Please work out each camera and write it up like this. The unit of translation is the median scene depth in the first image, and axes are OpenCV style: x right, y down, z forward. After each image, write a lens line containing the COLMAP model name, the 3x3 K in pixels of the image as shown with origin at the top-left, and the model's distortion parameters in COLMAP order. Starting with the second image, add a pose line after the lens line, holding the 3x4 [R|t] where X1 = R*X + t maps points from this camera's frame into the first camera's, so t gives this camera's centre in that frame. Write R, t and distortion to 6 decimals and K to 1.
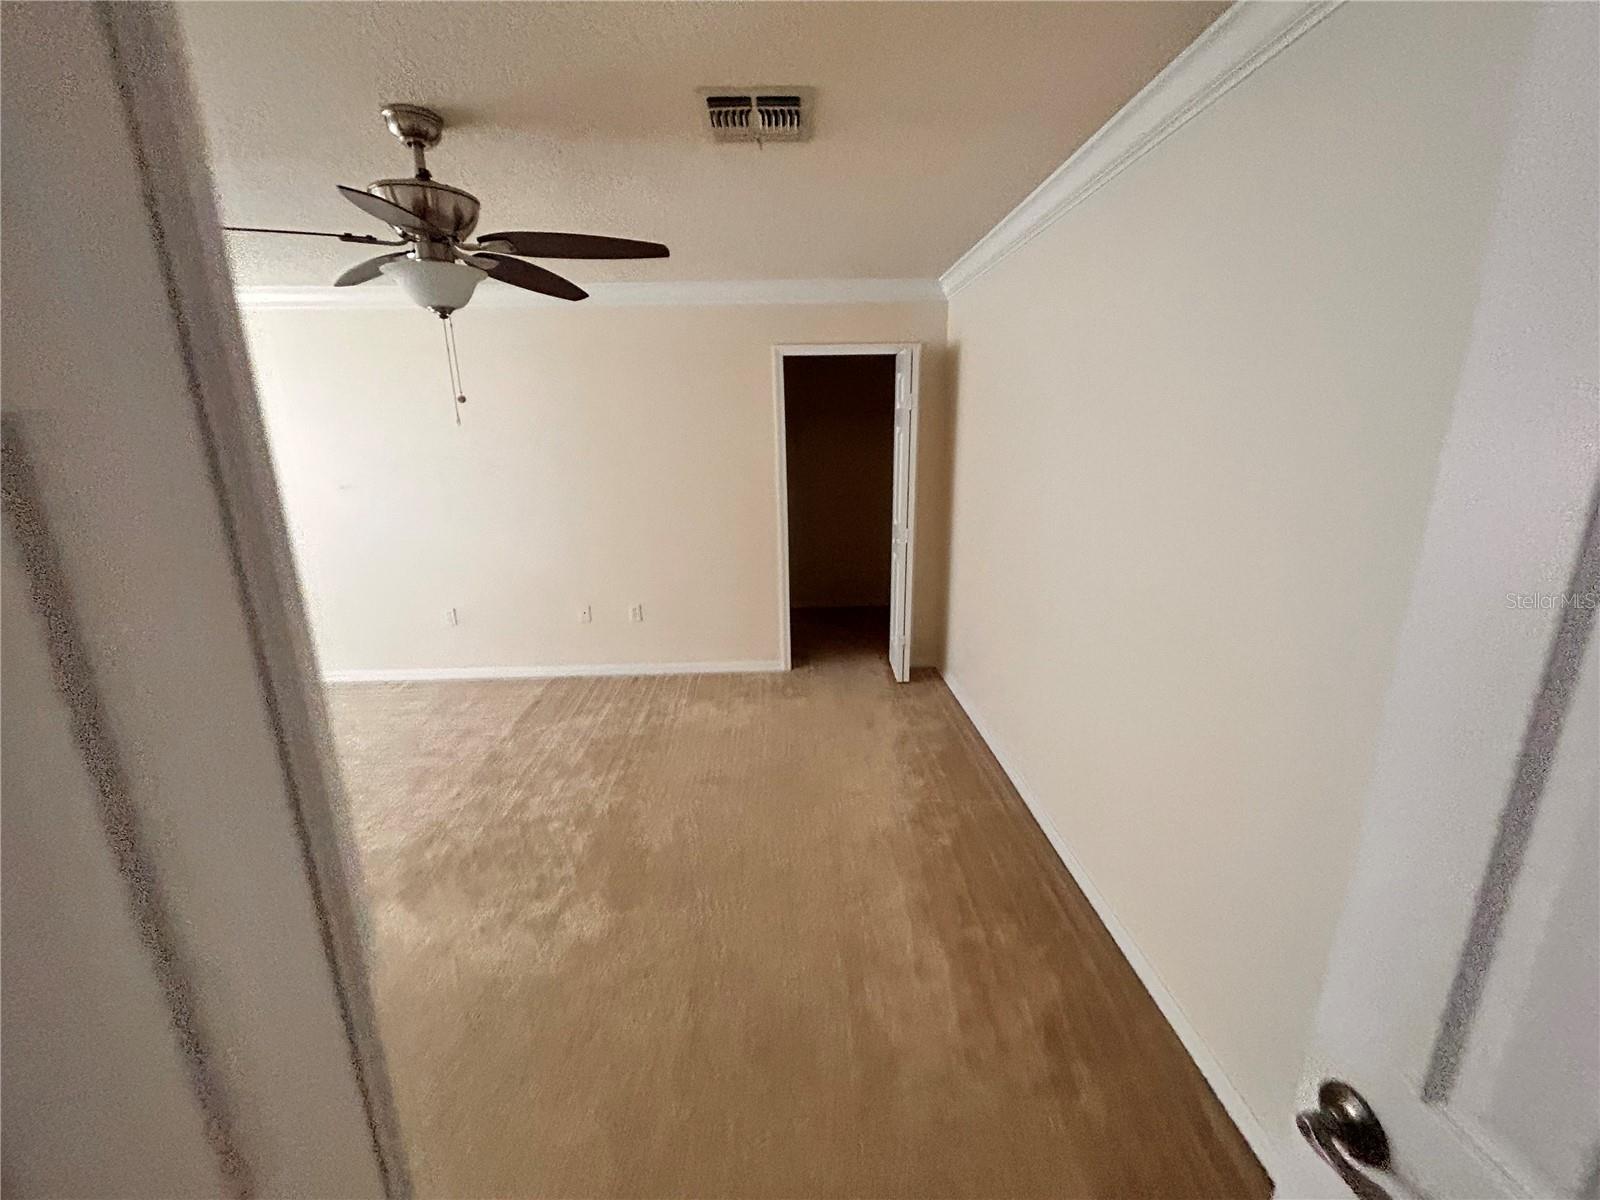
lens RADIAL K [[643.7, 0, 800.0], [0, 643.7, 600.0], [0, 0, 1]] dist [-0.001498, 0.000178]
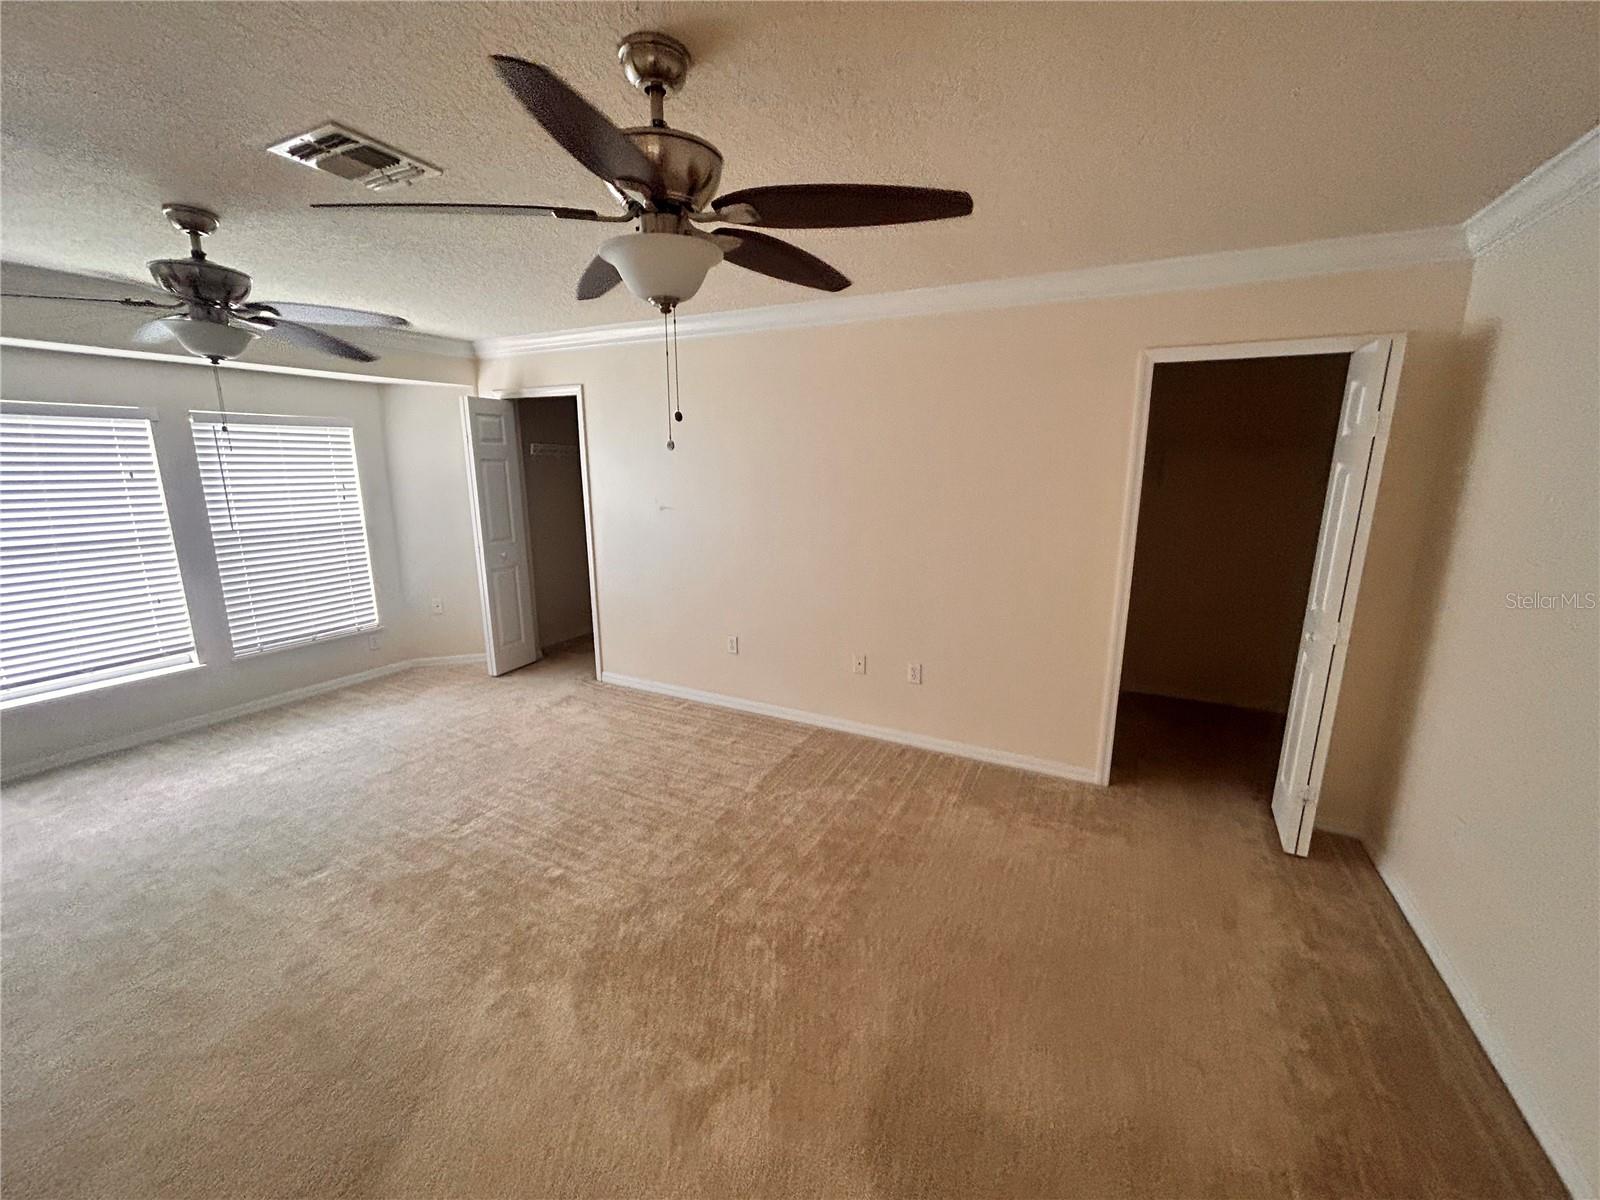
lens RADIAL K [[643.7, 0, 800.0], [0, 643.7, 600.0], [0, 0, 1]] dist [-0.001498, 0.000178]
pose [[0.874941, 0.121209, -0.468814, -0.003632], [-0.141483, 0.989907, -0.008112, -0.055397], [0.463099, 0.073427, 0.883260, 0.205577]]
